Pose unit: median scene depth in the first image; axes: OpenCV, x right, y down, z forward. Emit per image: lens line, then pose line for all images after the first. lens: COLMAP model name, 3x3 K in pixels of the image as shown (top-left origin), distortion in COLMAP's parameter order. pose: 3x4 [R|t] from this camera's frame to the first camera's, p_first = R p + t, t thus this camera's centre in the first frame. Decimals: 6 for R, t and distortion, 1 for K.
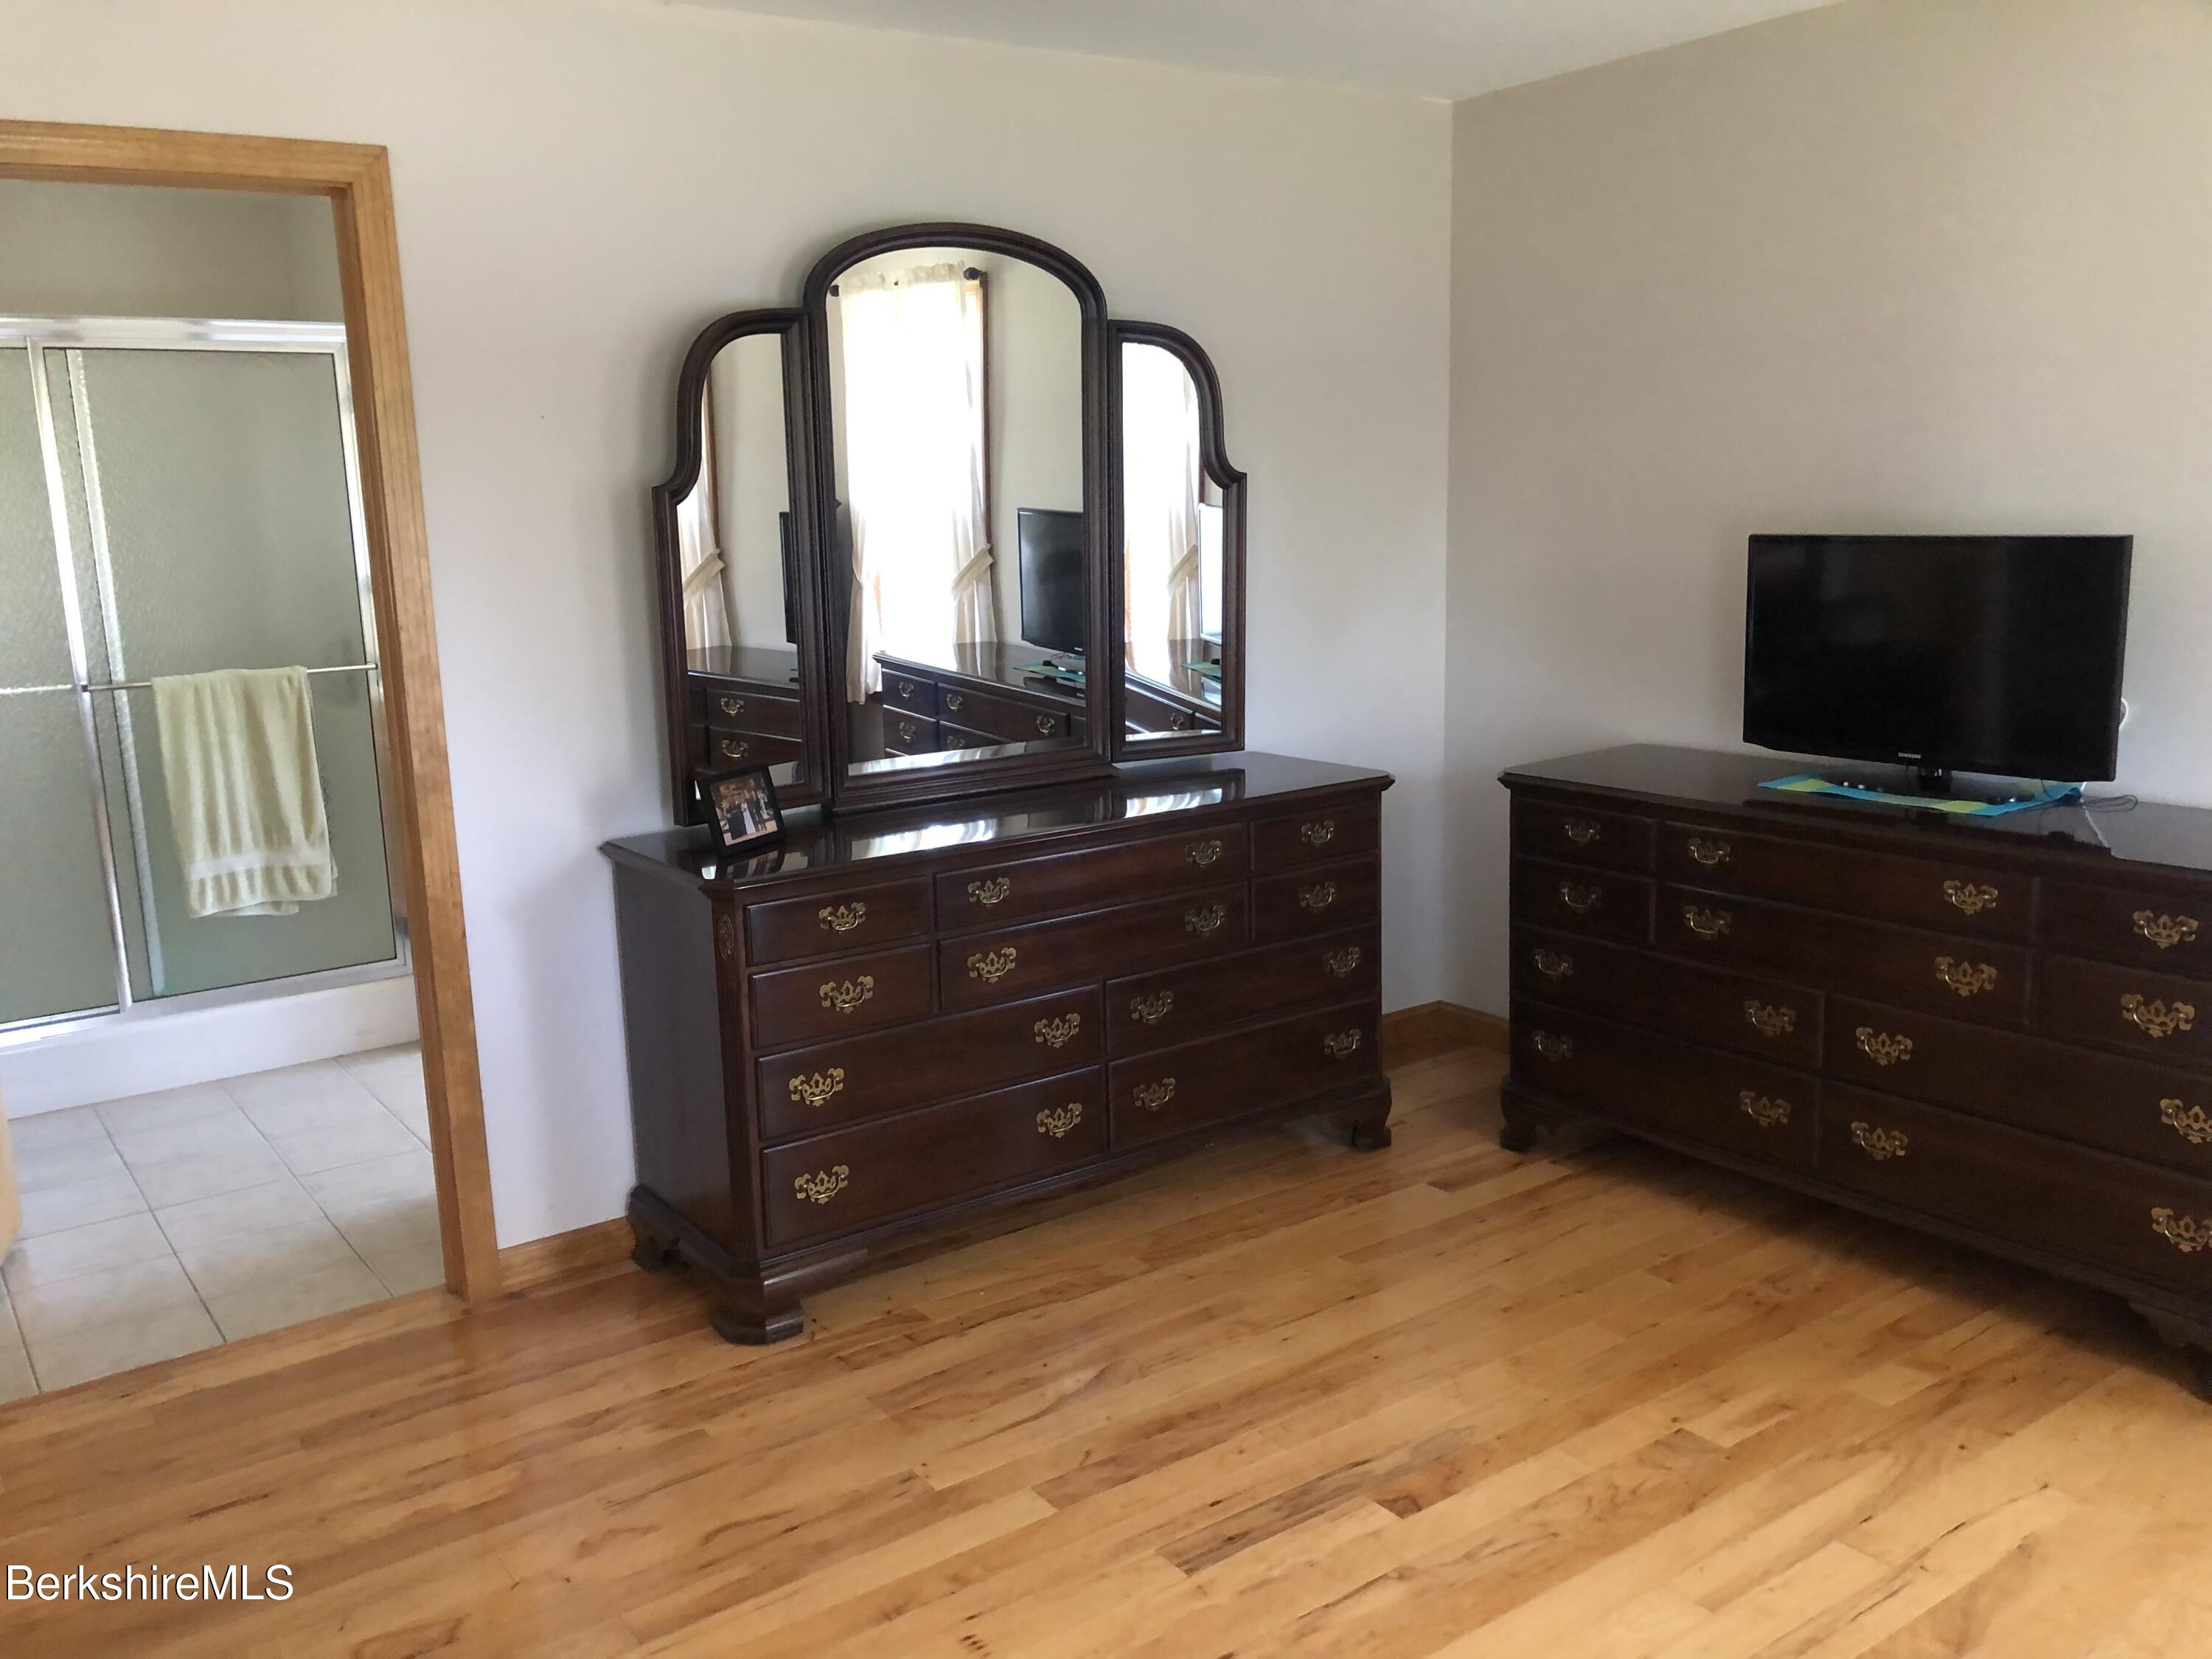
lens RADIAL K [[1822.3, 0, 1105.5], [0, 1822.3, 846.5], [0, 0, 1]] dist [0.002796, -0.005947]
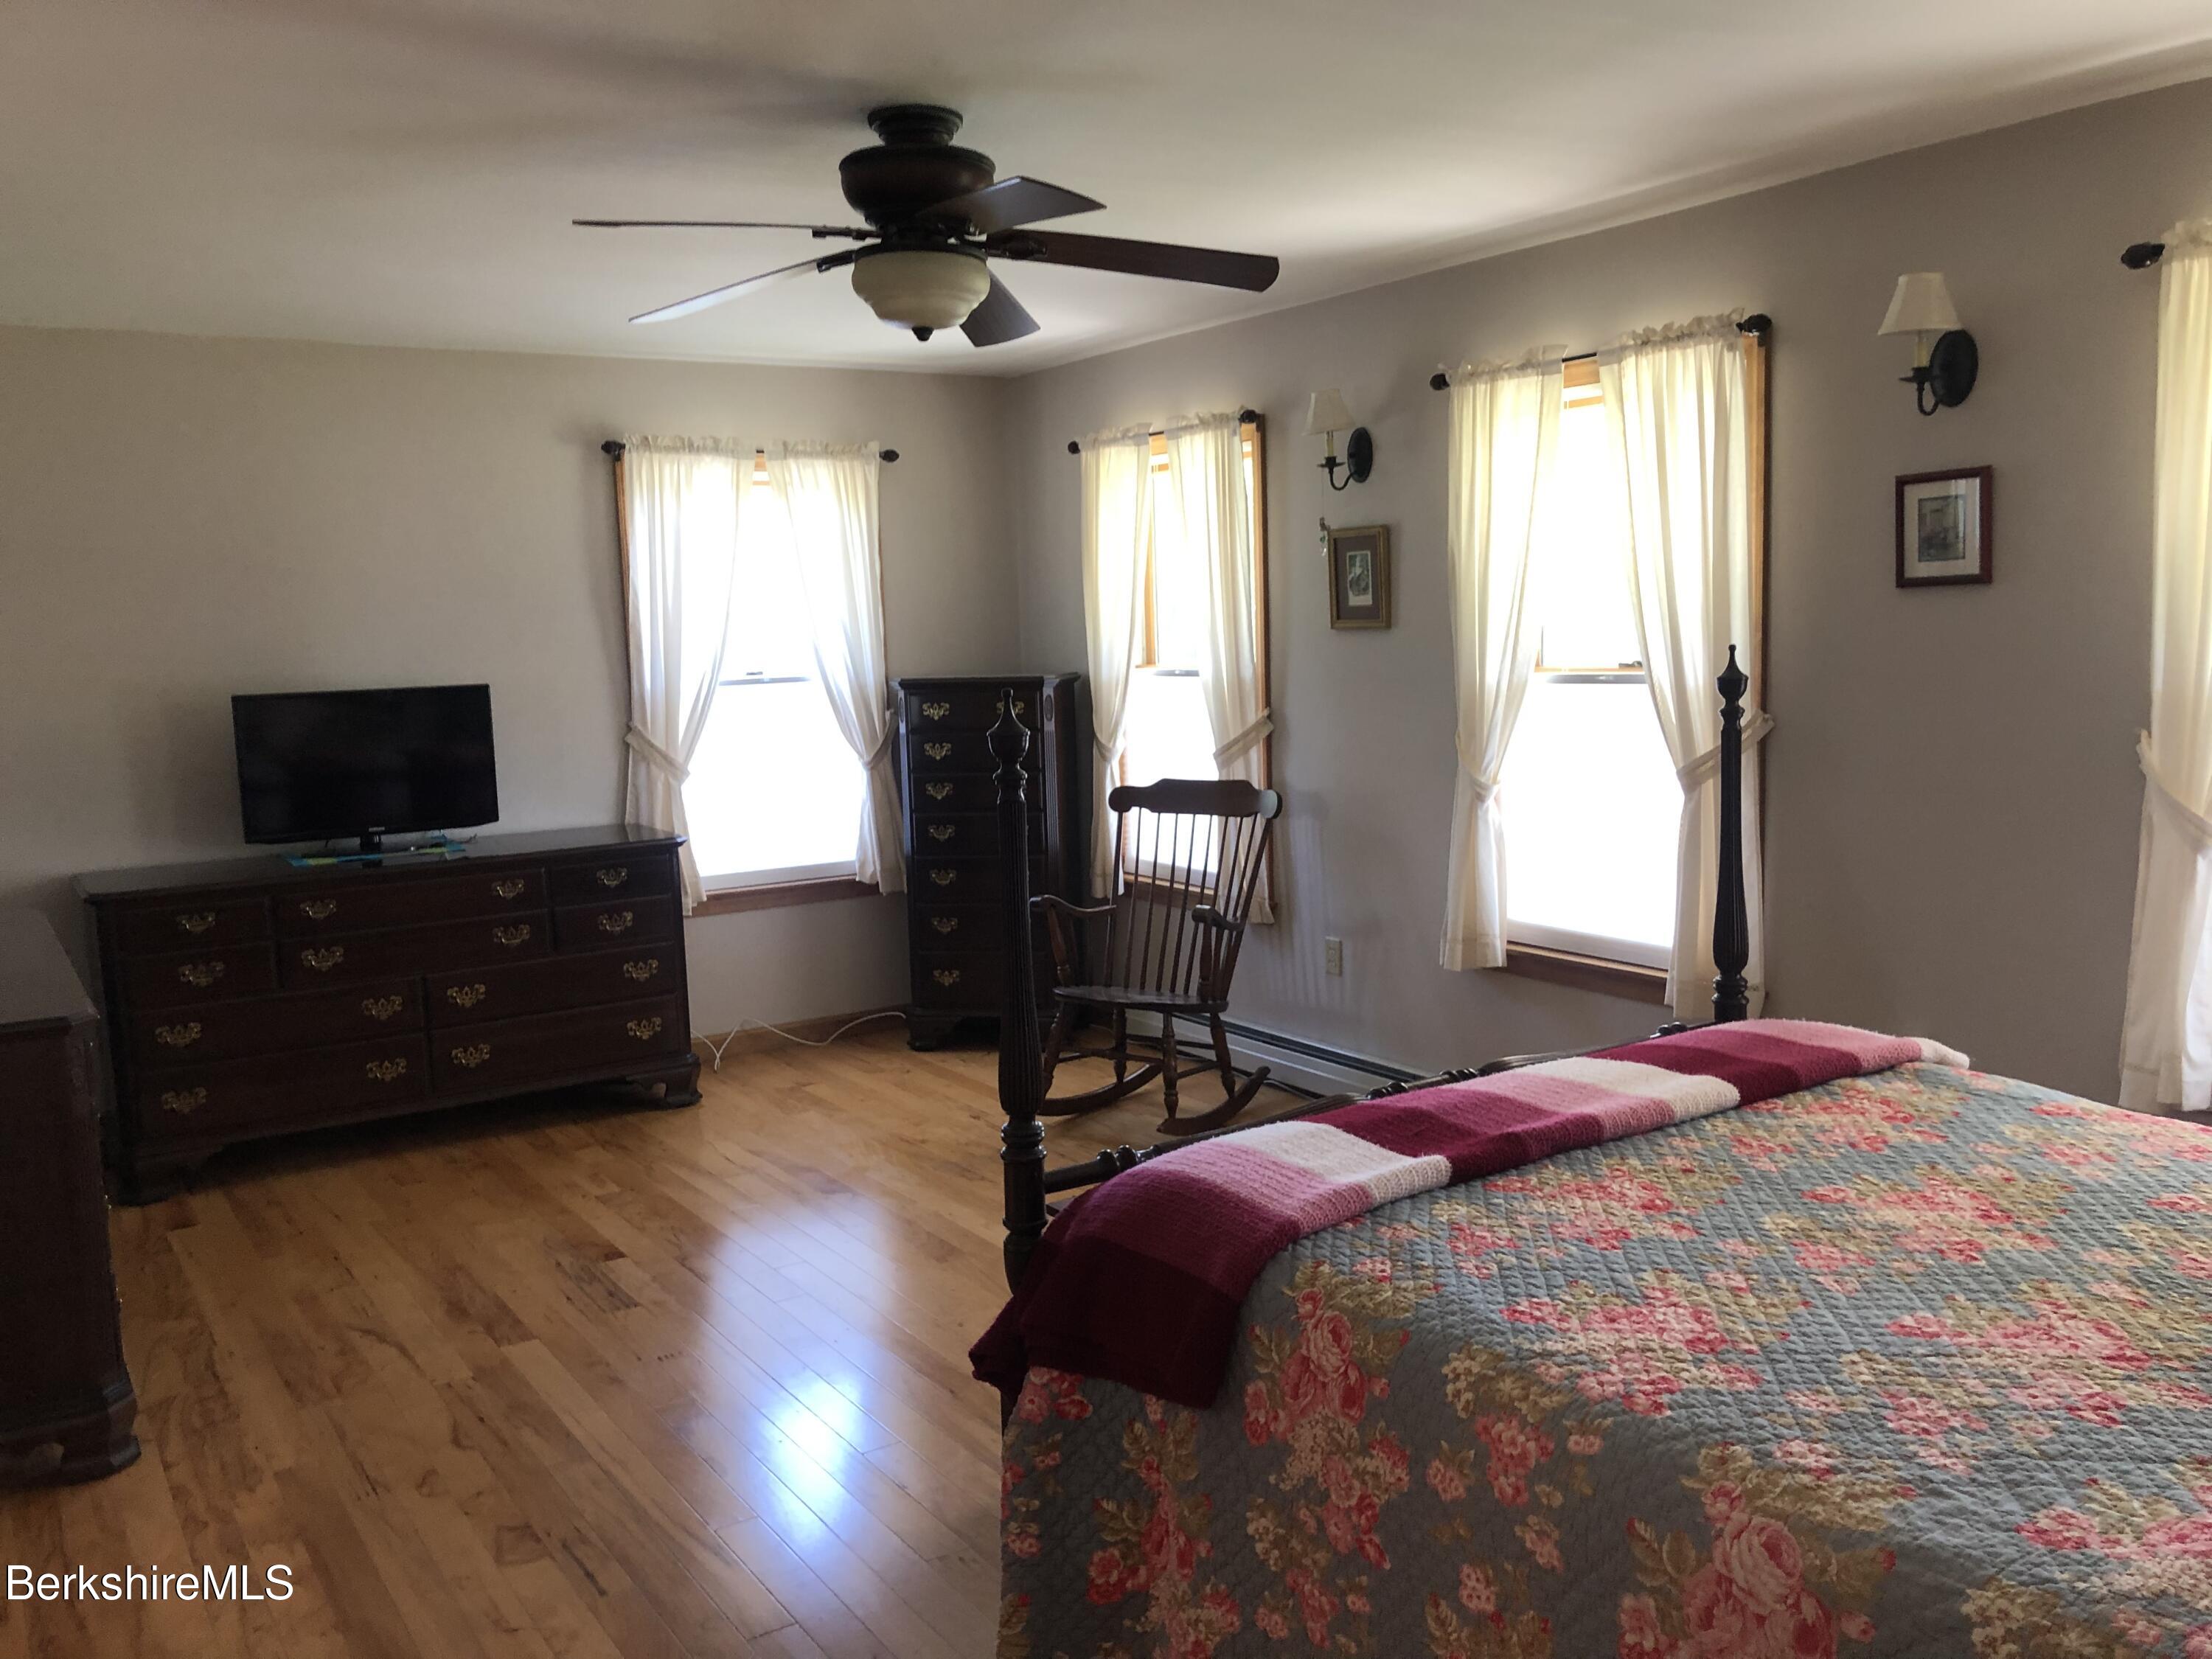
lens RADIAL K [[1822.3, 0, 1128.5], [0, 1822.3, 826.8], [0, 0, 1]] dist [0.002796, -0.005947]
pose [[0.053553, -0.105334, 0.992994, -1.182353], [0.225156, 0.970086, 0.090761, -0.053196], [-0.972850, 0.218718, 0.075668, 0.274507]]
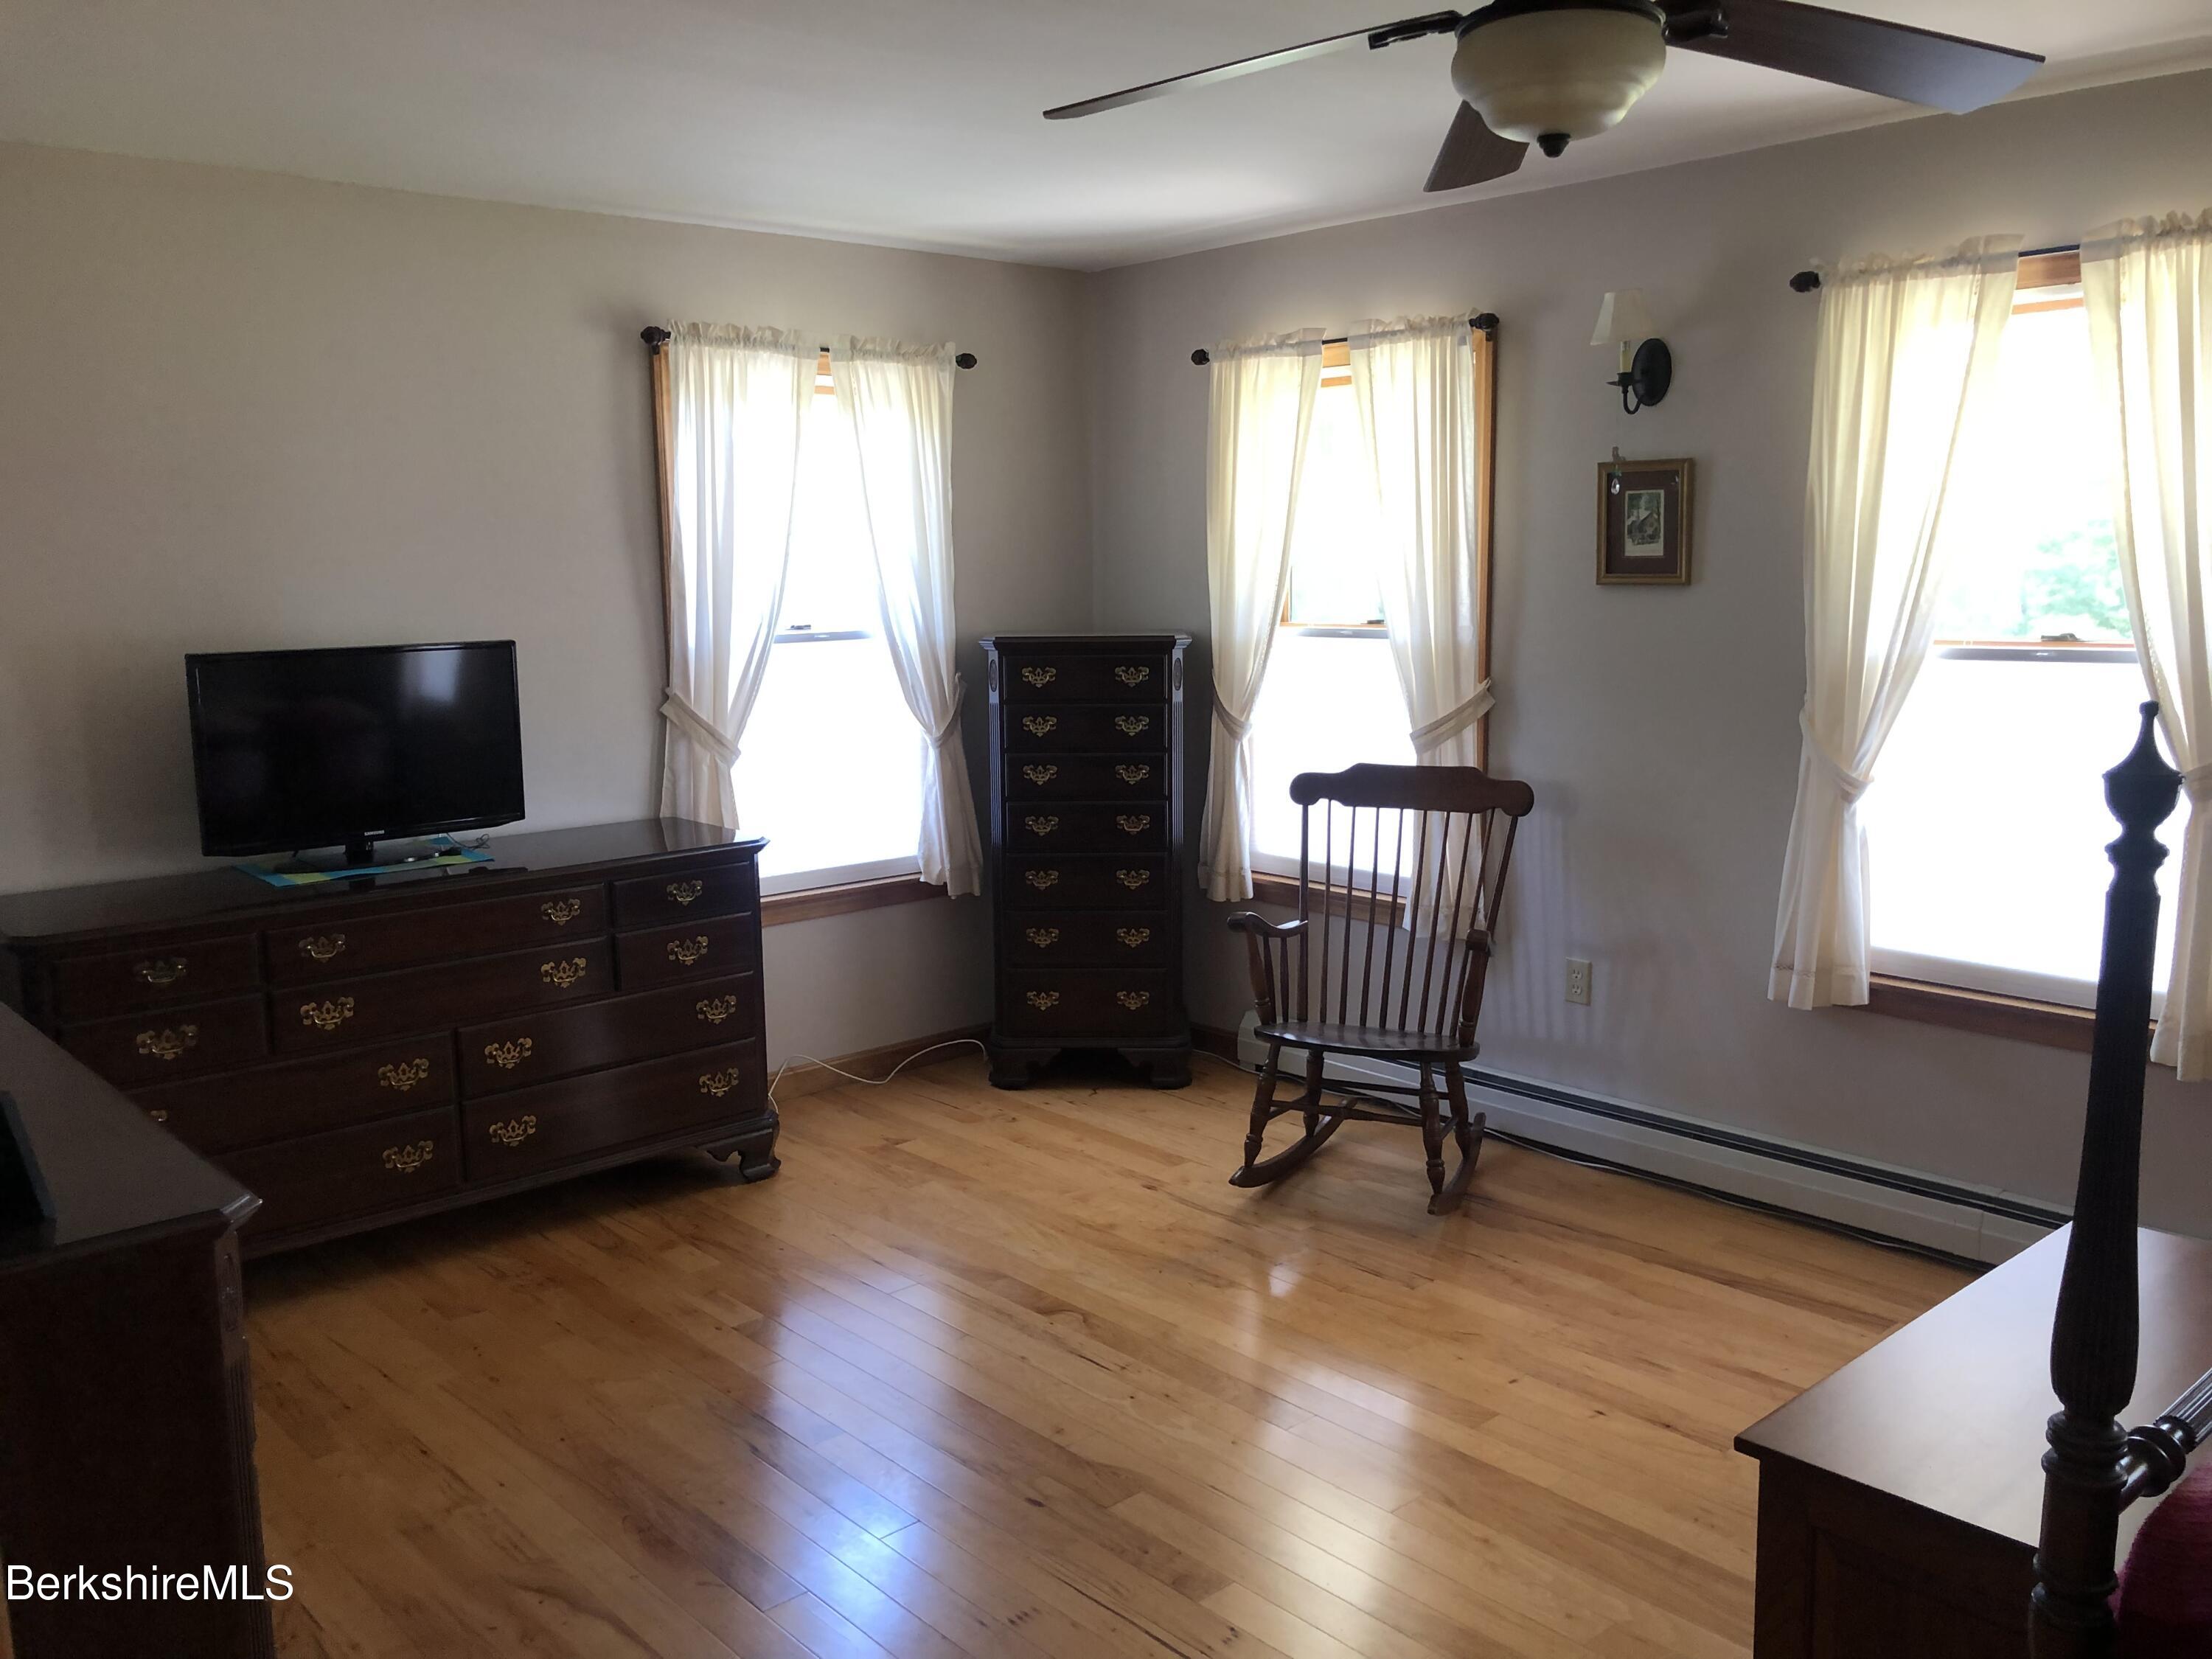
lens RADIAL K [[1822.3, 0, 1097.3], [0, 1822.3, 816.9], [0, 0, 1]] dist [0.002796, -0.005947]
pose [[-0.085760, -0.131243, 0.987634, -0.834290], [0.209647, 0.966714, 0.146668, -0.147735], [-0.974009, 0.219633, -0.055391, 0.663497]]
